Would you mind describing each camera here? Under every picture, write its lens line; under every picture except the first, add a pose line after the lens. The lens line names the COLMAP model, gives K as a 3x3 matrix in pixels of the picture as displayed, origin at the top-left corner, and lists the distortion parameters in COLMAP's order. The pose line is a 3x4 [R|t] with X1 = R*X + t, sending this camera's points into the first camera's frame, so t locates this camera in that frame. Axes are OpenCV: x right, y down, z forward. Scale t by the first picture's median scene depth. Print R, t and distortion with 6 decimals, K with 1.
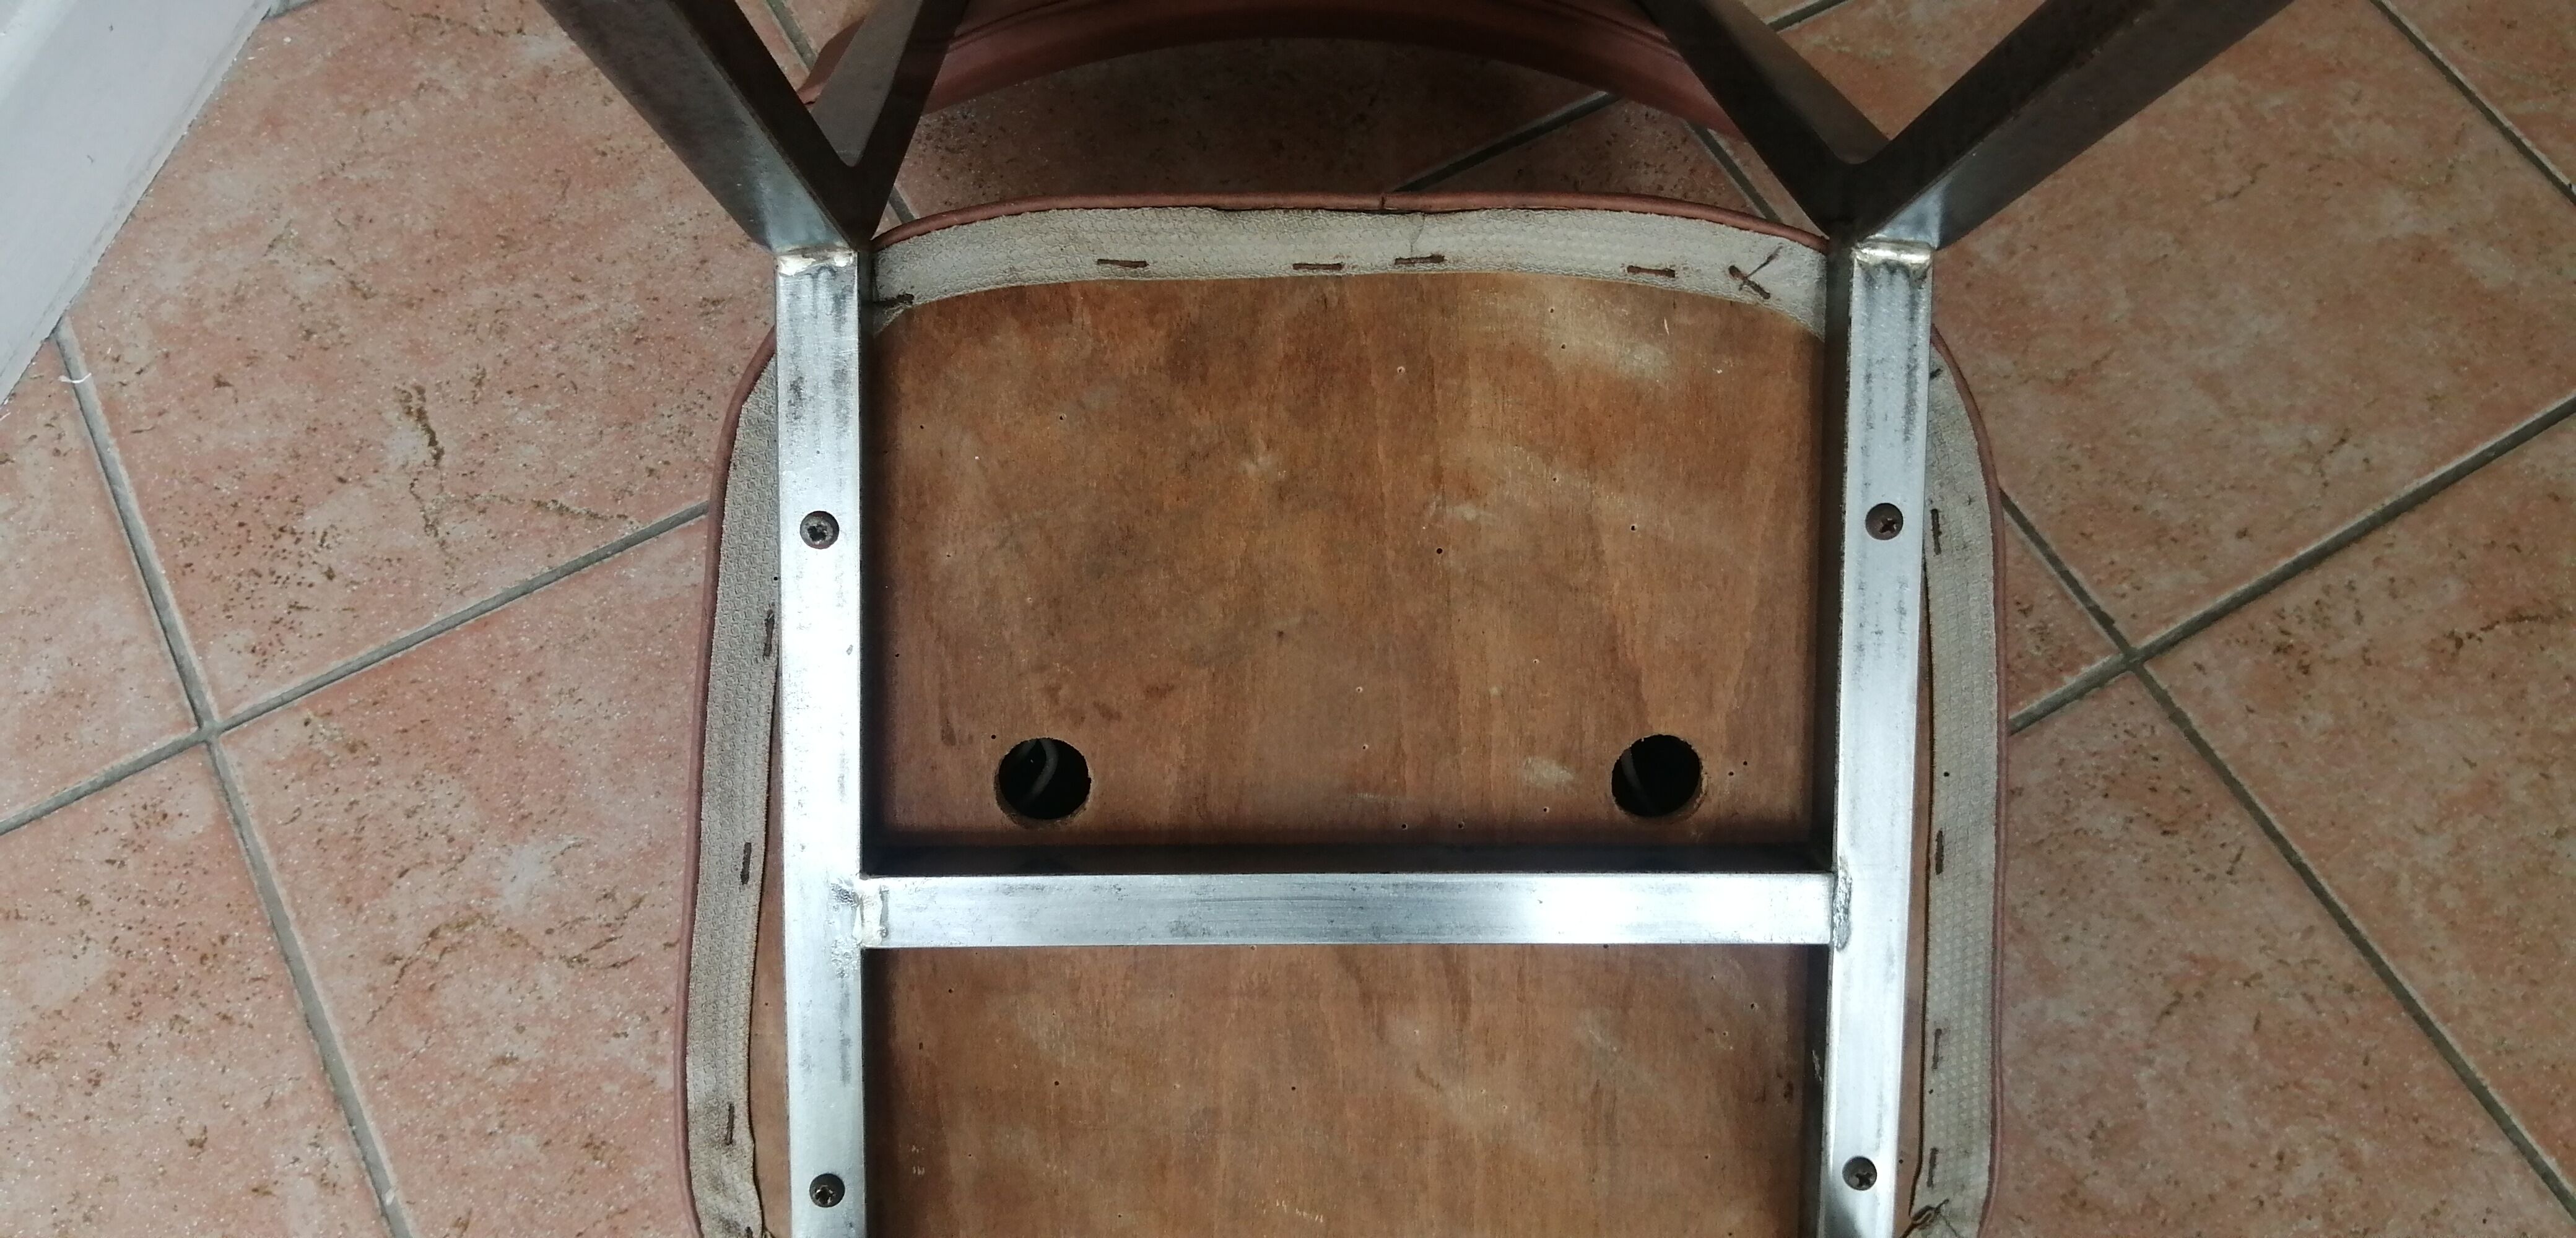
lens RADIAL K [[2057.7, 0, 1286.7], [0, 2057.7, 626.1], [0, 0, 1]] dist [0.057847, -0.156081]
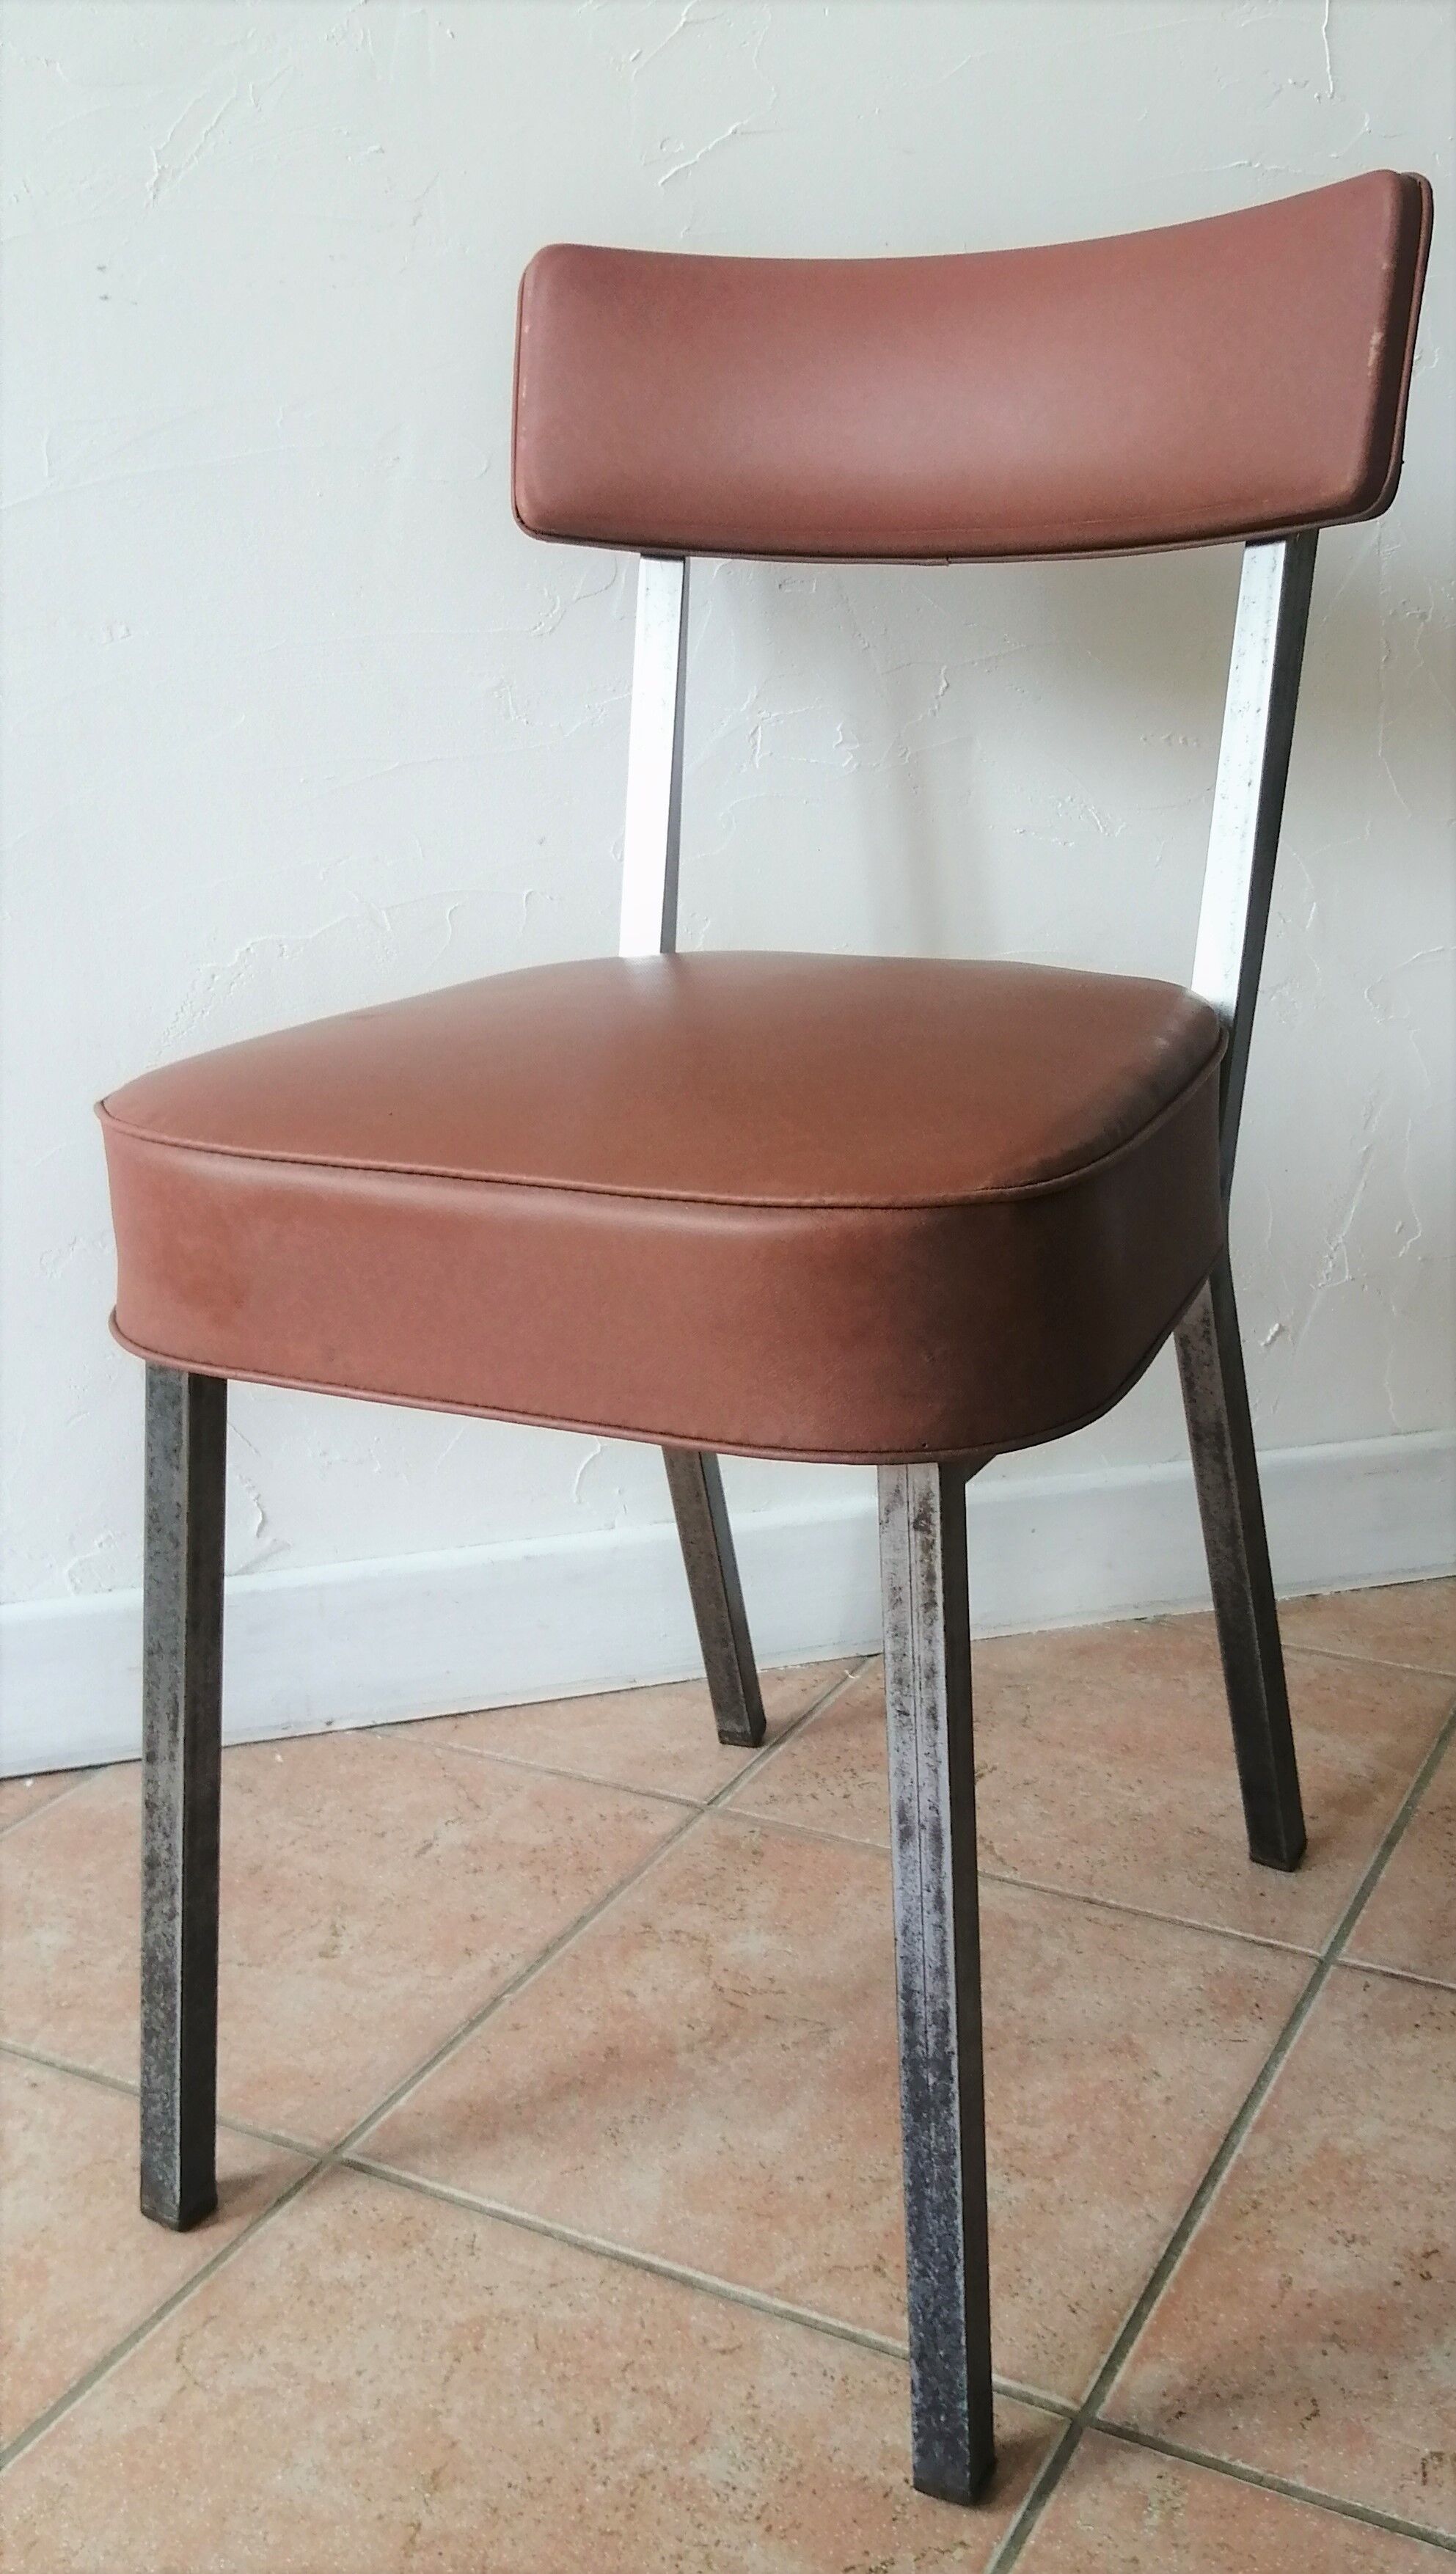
lens RADIAL K [[2459.1, 0, 730.0], [0, 2459.1, 1242.1], [0, 0, 1]] dist [-0.007917, 0.000000]
pose [[0.531122, 0.186160, -0.826591, 0.835404], [-0.745308, 0.566680, -0.351269, 0.427548], [0.403021, 0.802632, 0.439723, -0.046750]]
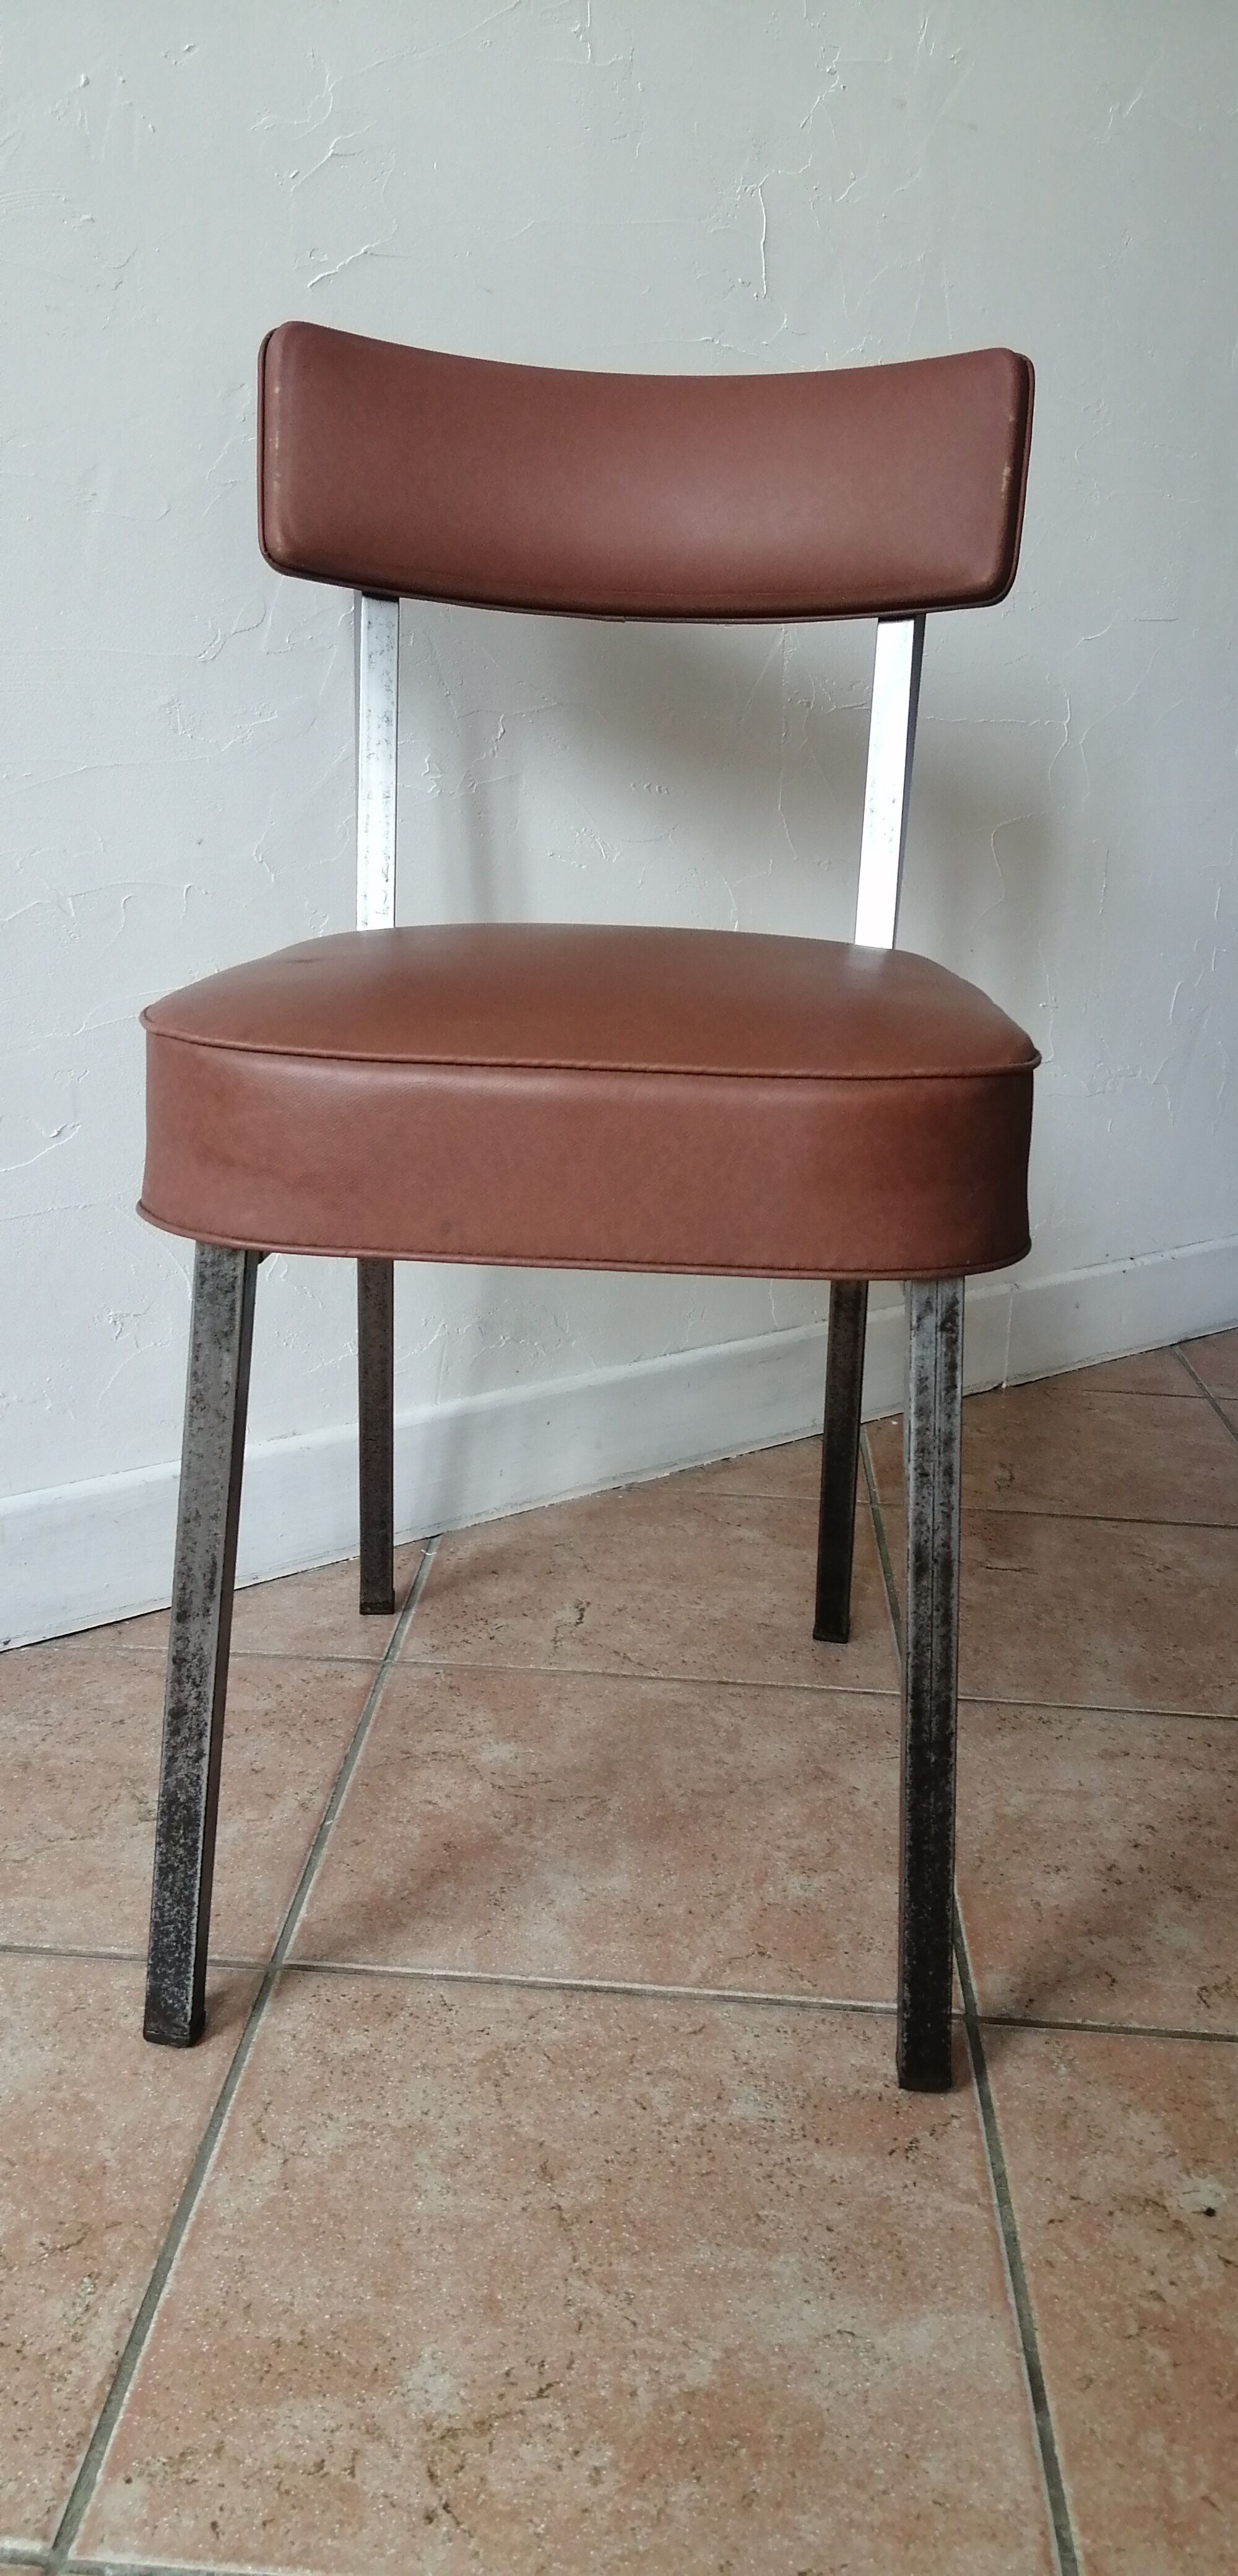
lens RADIAL K [[2057.7, 0, 619.6], [0, 2057.7, 1269.0], [0, 0, 1]] dist [0.057847, -0.156081]
pose [[0.838832, 0.145573, -0.524565, 0.491001], [-0.497221, 0.597211, -0.629373, 0.856378], [0.221656, 0.788764, 0.573342, -0.181598]]
